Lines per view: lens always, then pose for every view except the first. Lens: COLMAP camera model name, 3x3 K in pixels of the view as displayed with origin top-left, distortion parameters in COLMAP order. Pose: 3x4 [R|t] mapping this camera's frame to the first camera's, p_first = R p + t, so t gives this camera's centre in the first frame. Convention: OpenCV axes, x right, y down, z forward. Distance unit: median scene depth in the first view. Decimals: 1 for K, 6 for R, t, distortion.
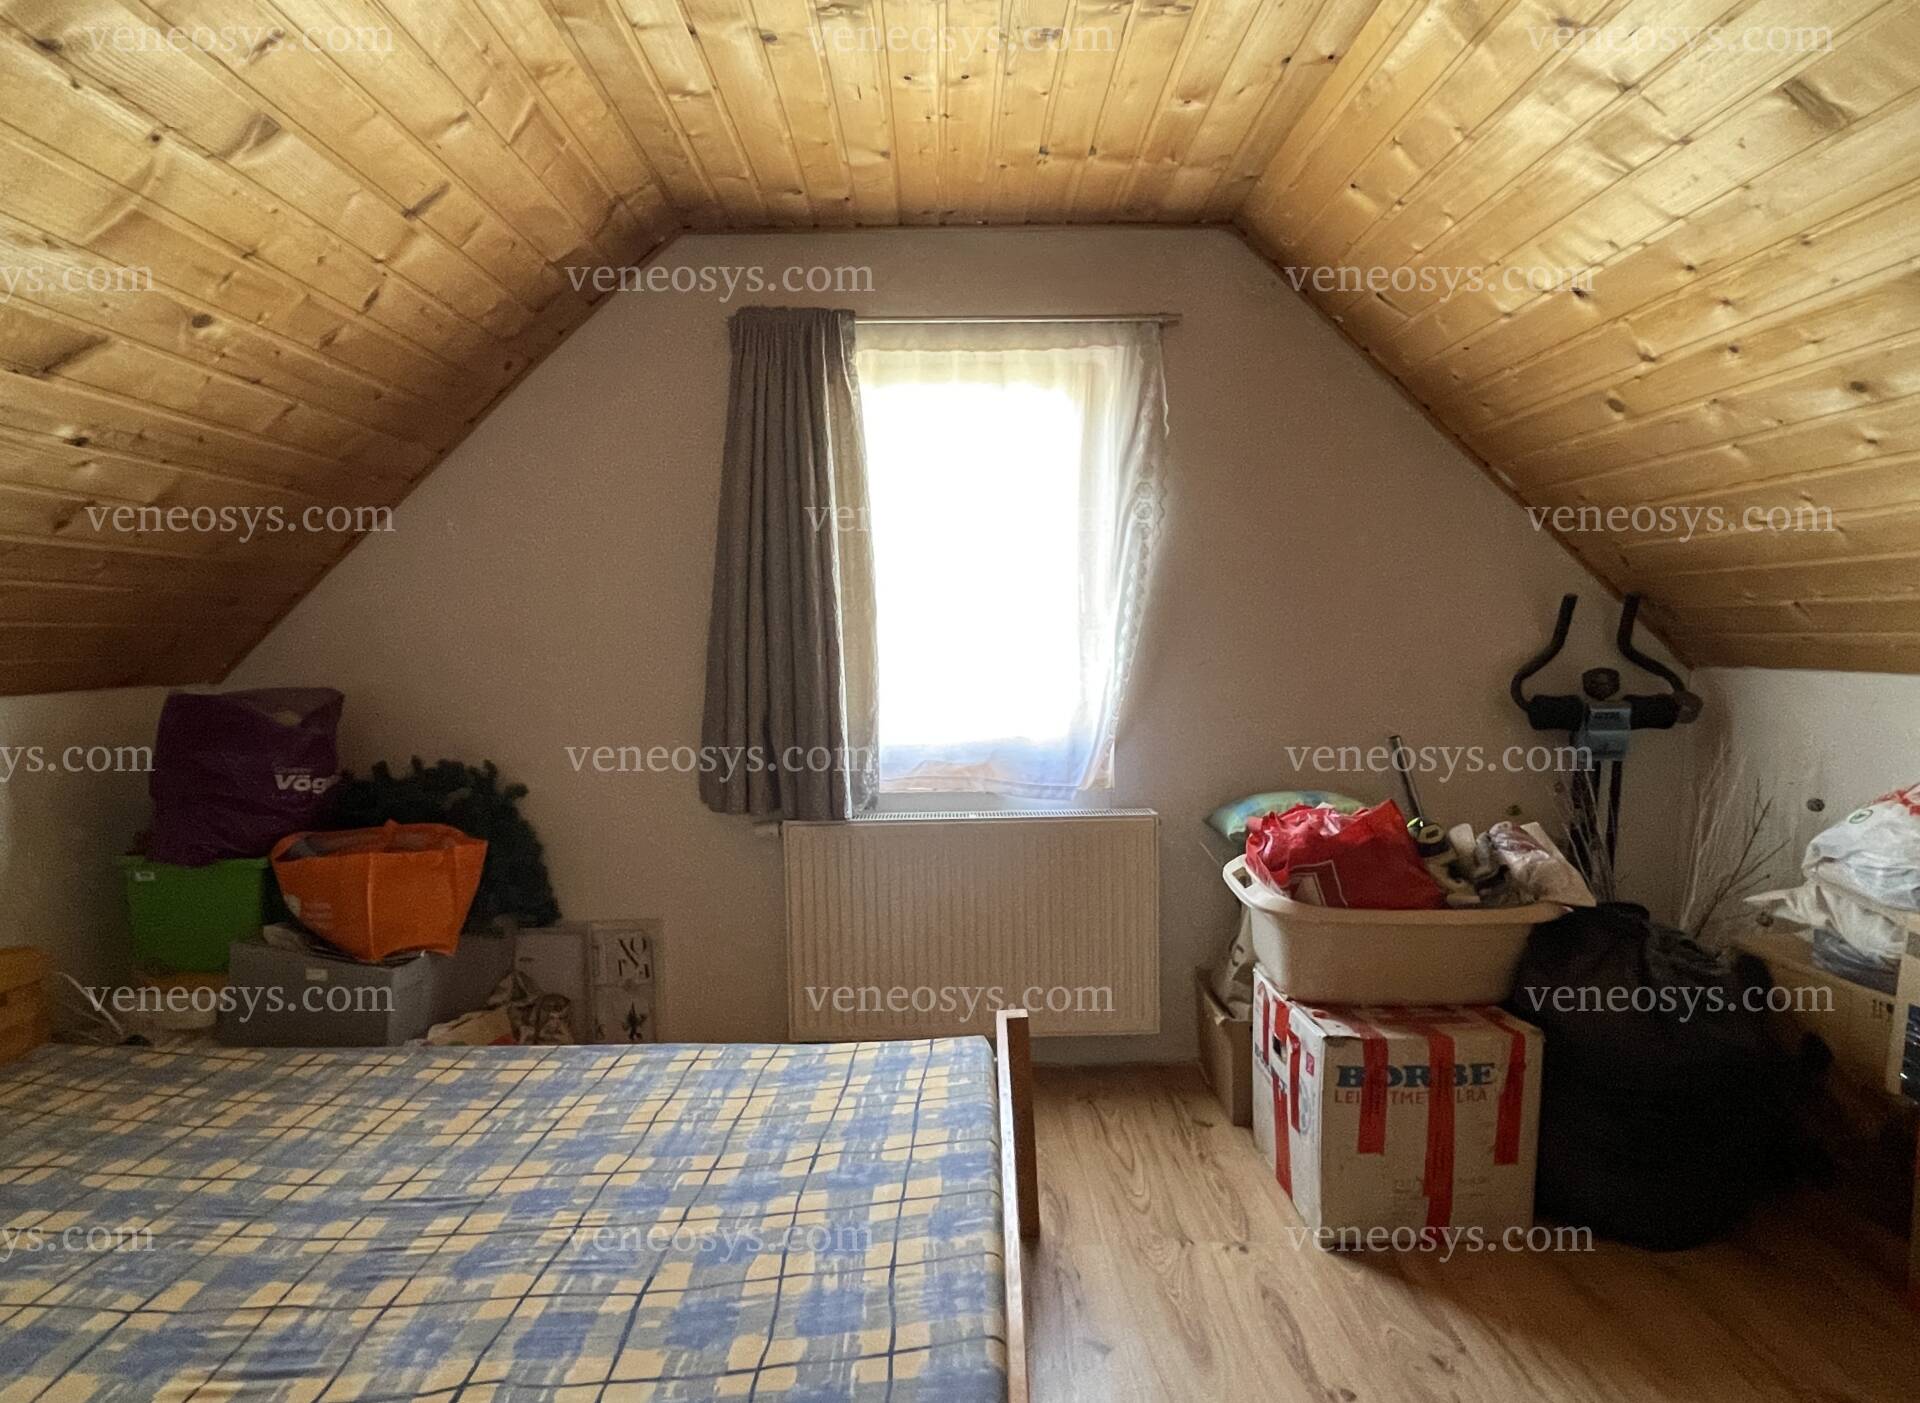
lens RADIAL K [[1099.5, 0, 961.0], [0, 1099.5, 708.1], [0, 0, 1]] dist [-0.005388, 0.001797]
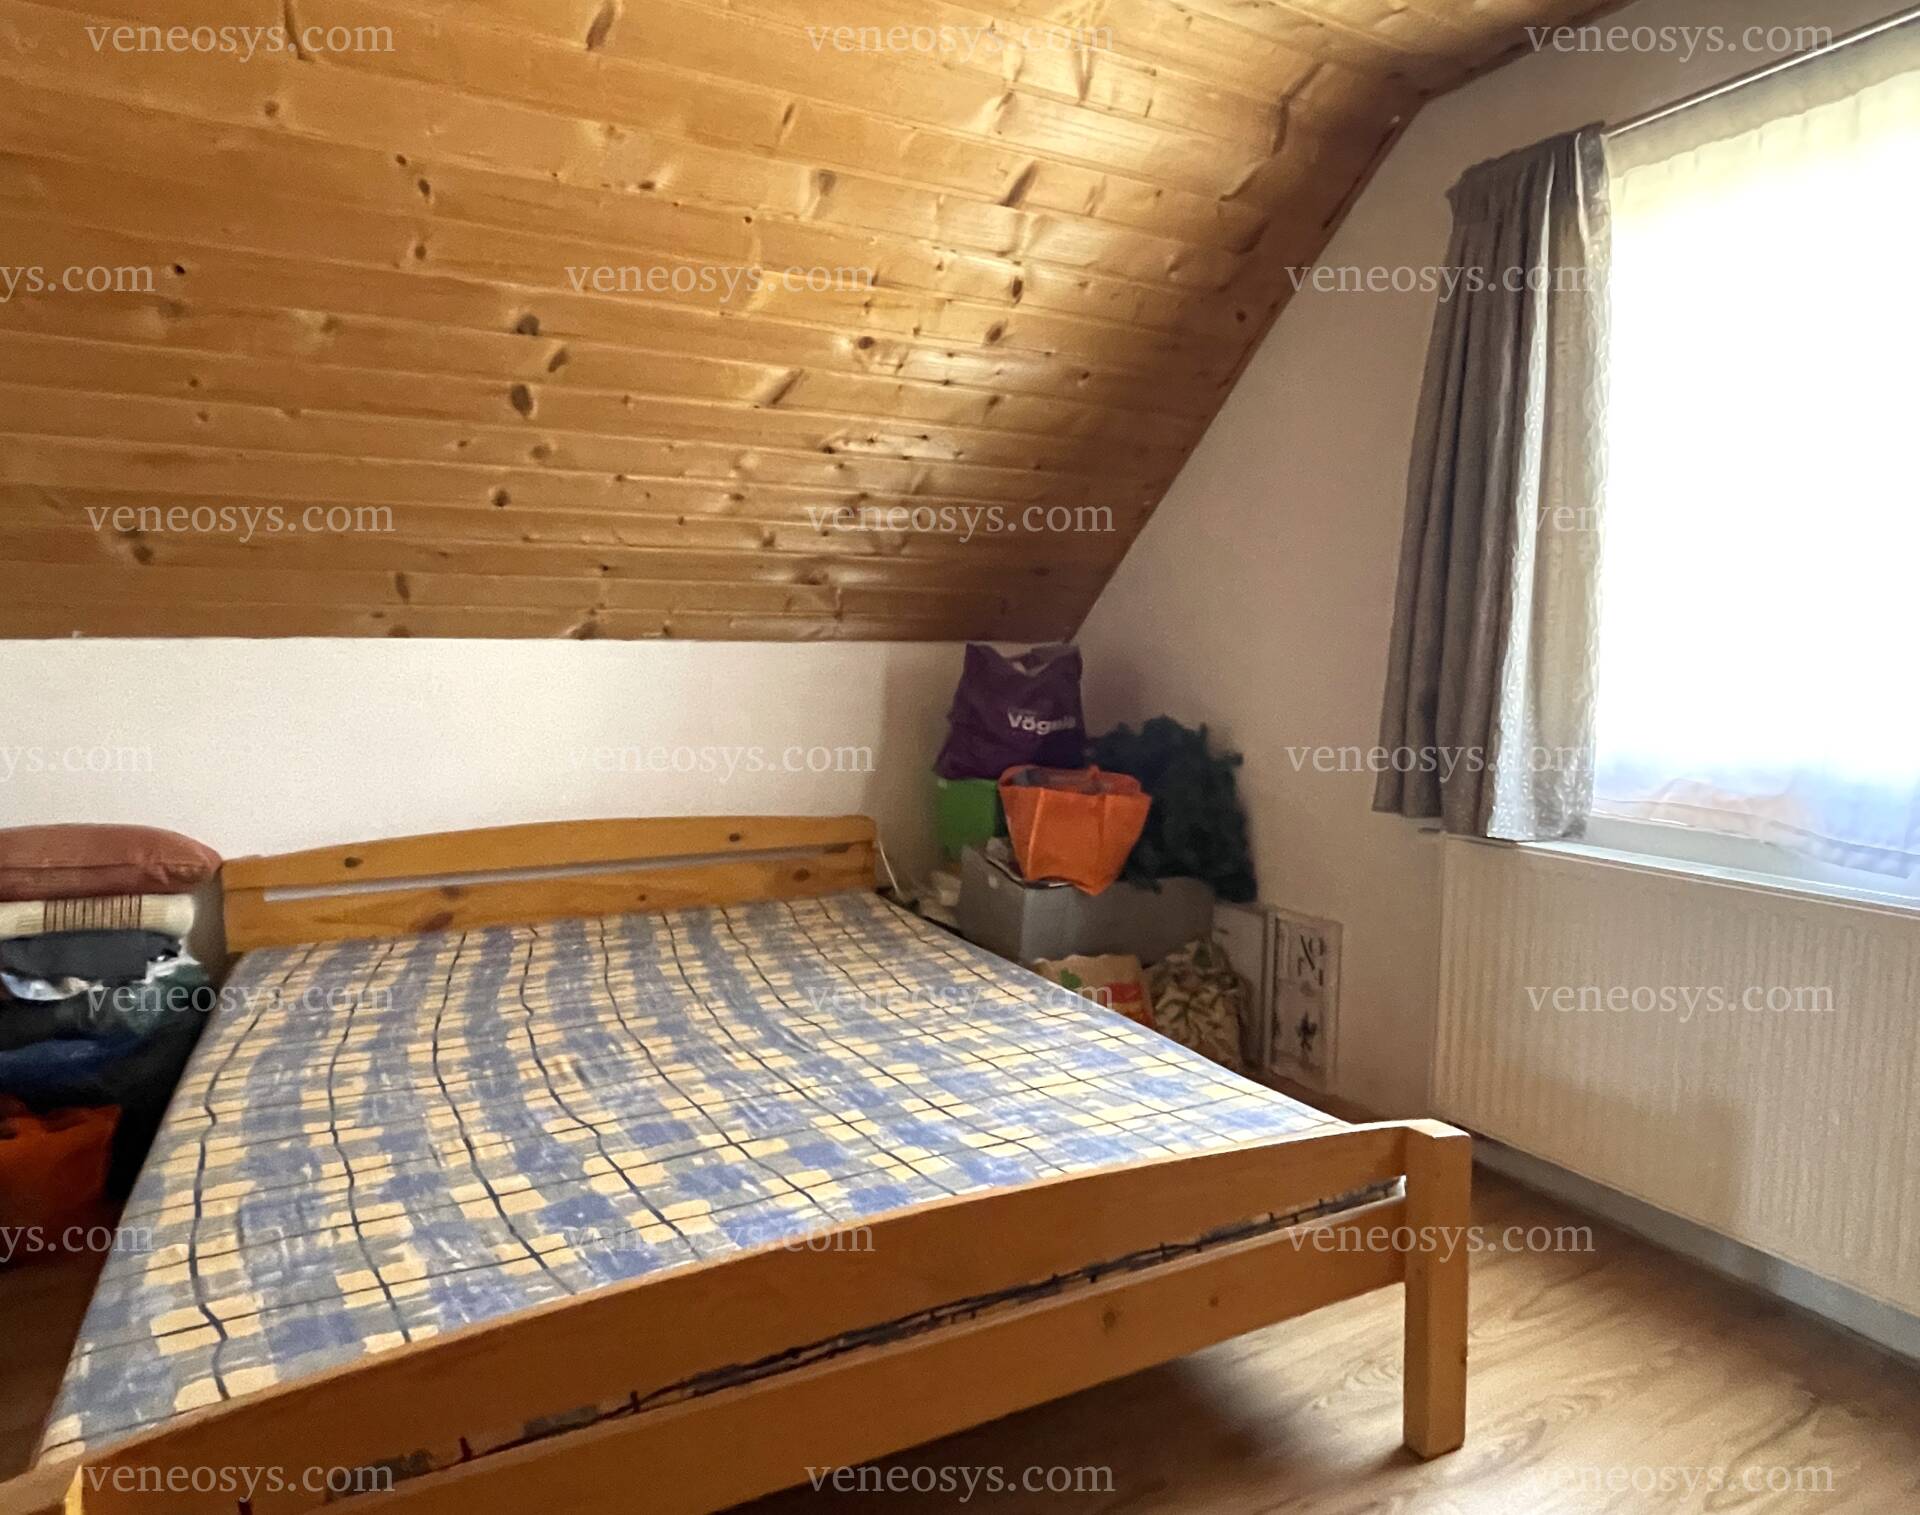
lens RADIAL K [[1171.0, 0, 959.9], [0, 1171.0, 751.4], [0, 0, 1]] dist [0.004213, 0.000370]
pose [[0.461205, 0.095512, -0.882138, 0.566697], [-0.074876, 0.994833, 0.068567, 0.021279], [0.884129, 0.034427, 0.465973, 0.424632]]
